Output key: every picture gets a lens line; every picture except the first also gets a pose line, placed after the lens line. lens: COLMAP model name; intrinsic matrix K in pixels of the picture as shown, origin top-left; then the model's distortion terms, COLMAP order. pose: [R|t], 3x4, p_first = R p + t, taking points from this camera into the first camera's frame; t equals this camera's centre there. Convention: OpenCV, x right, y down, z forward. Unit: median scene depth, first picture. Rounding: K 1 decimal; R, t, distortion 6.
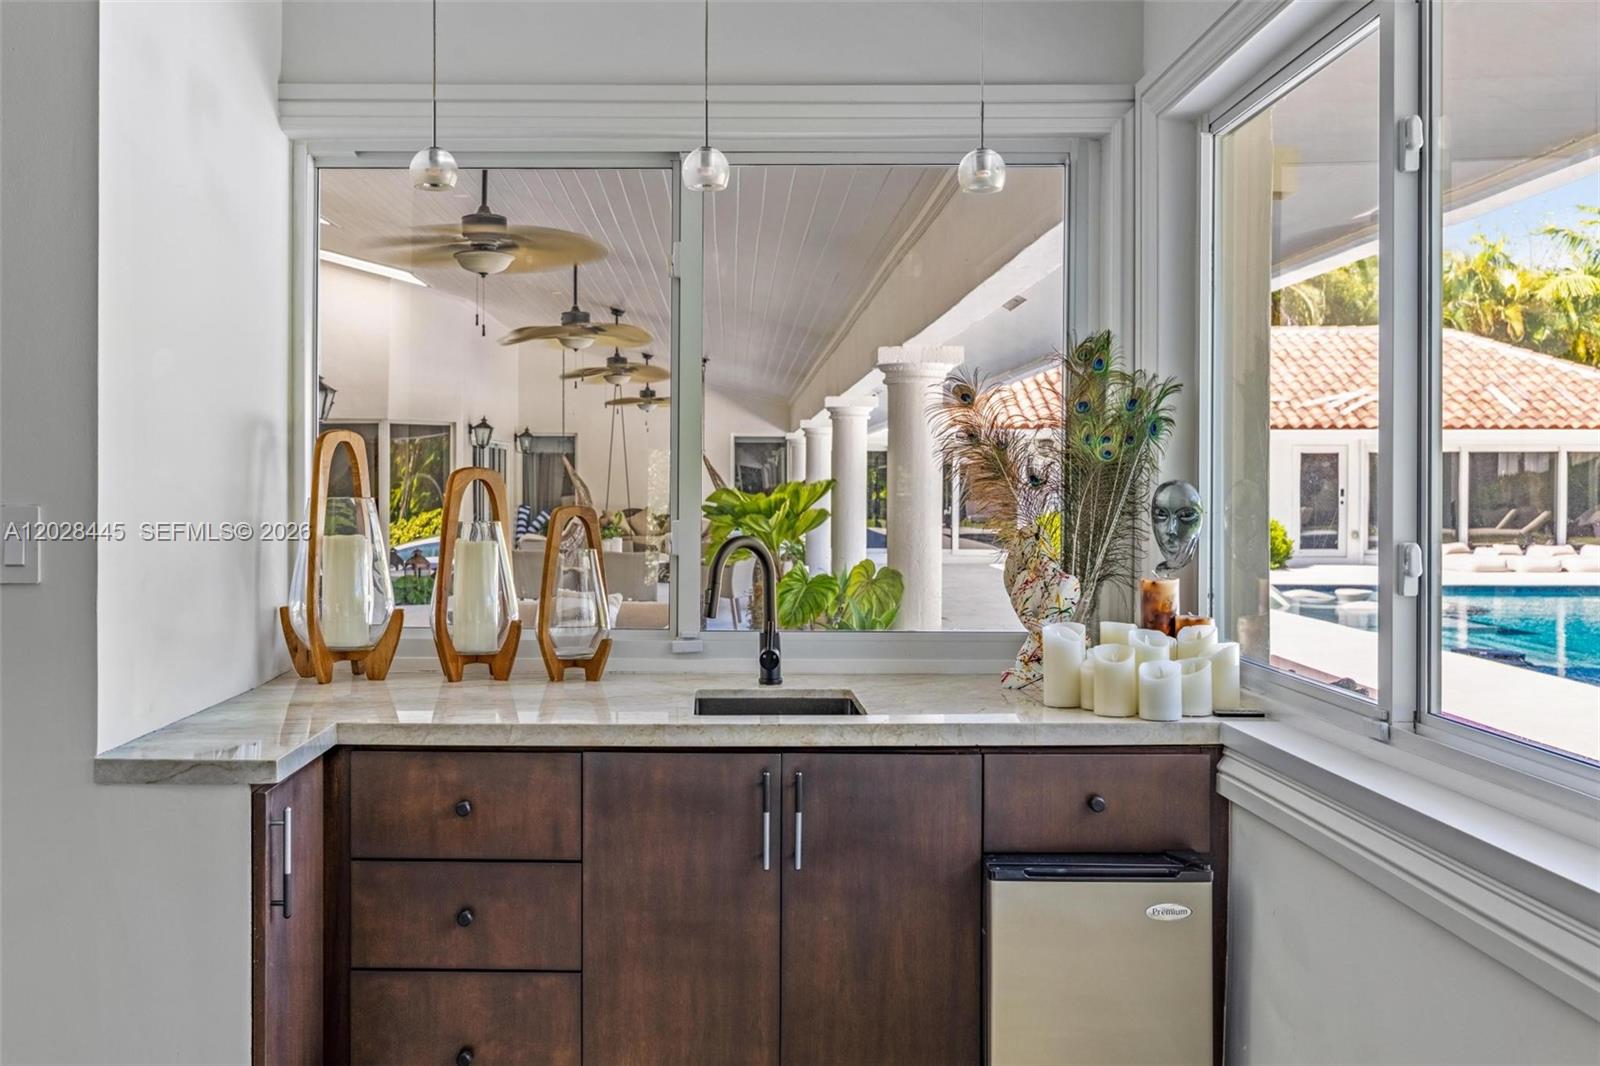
lens RADIAL K [[1524.3, 0, 733.9], [0, 1524.3, 499.3], [0, 0, 1]] dist [-0.014323, 0.000000]
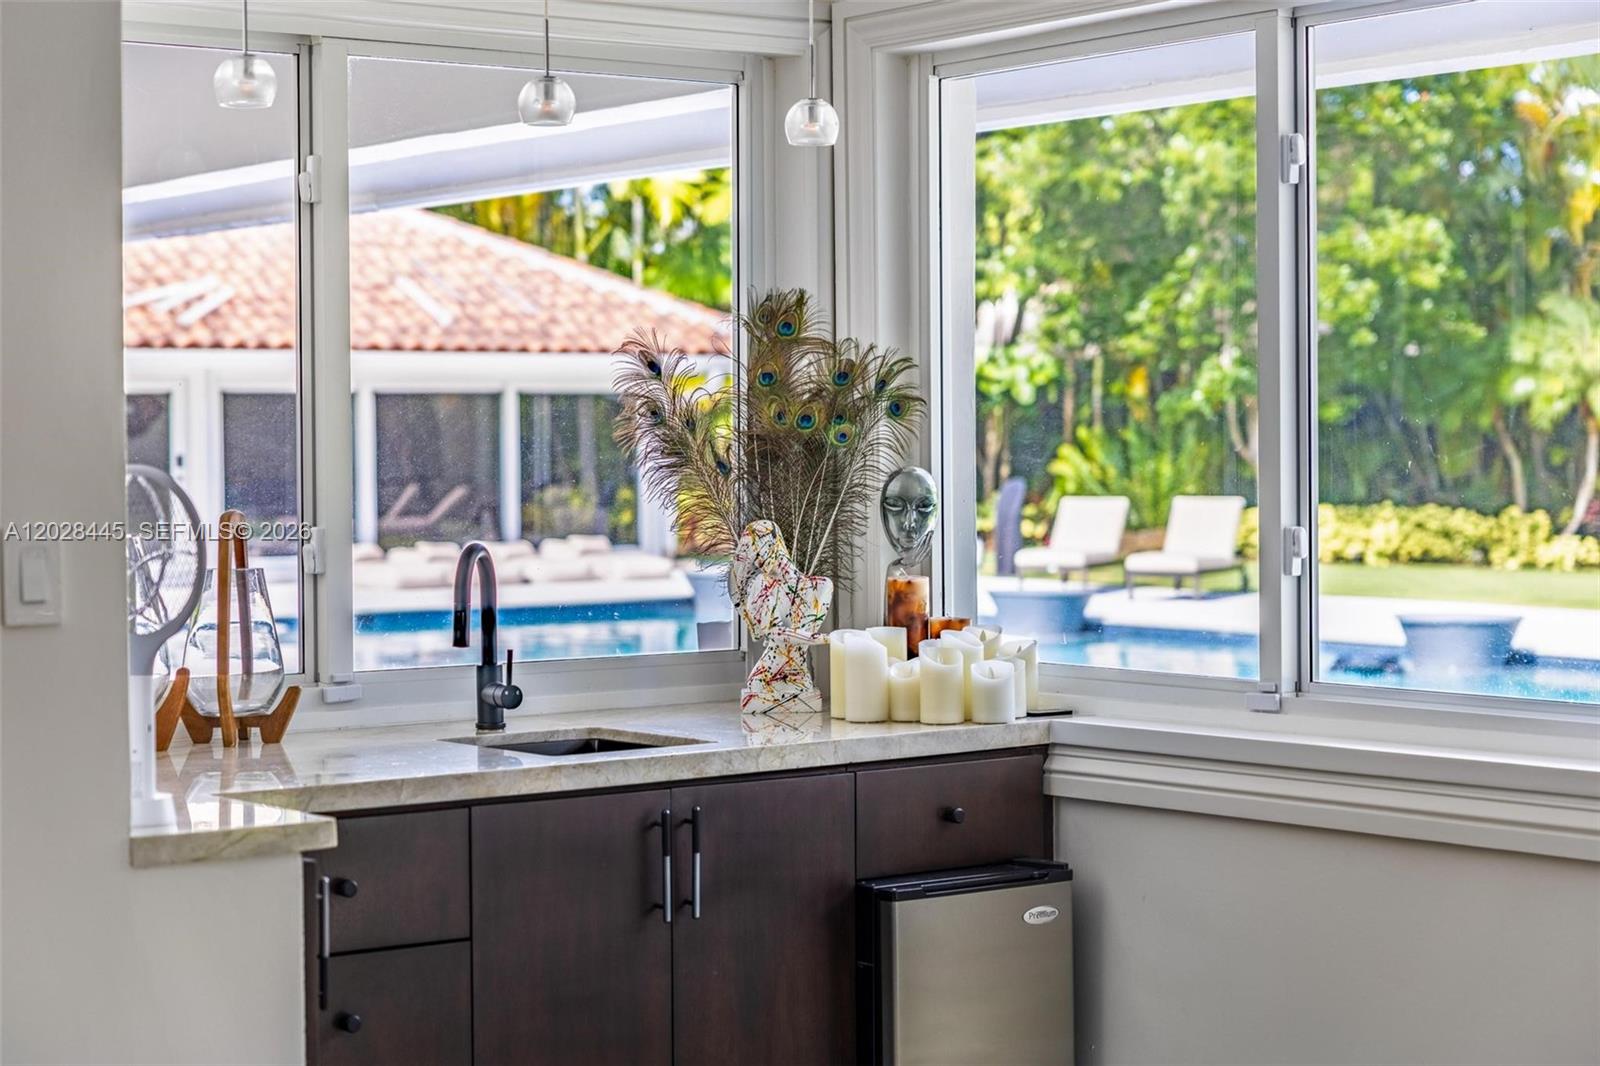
lens RADIAL K [[3079.2, 0, 800.1], [0, 3079.2, 529.0], [0, 0, 1]] dist [0.007055, 0.000000]
pose [[0.791904, -0.026830, 0.610056, -0.807187], [0.015376, 0.999594, 0.024002, -0.018716], [-0.610452, -0.009627, 0.791995, -0.360295]]
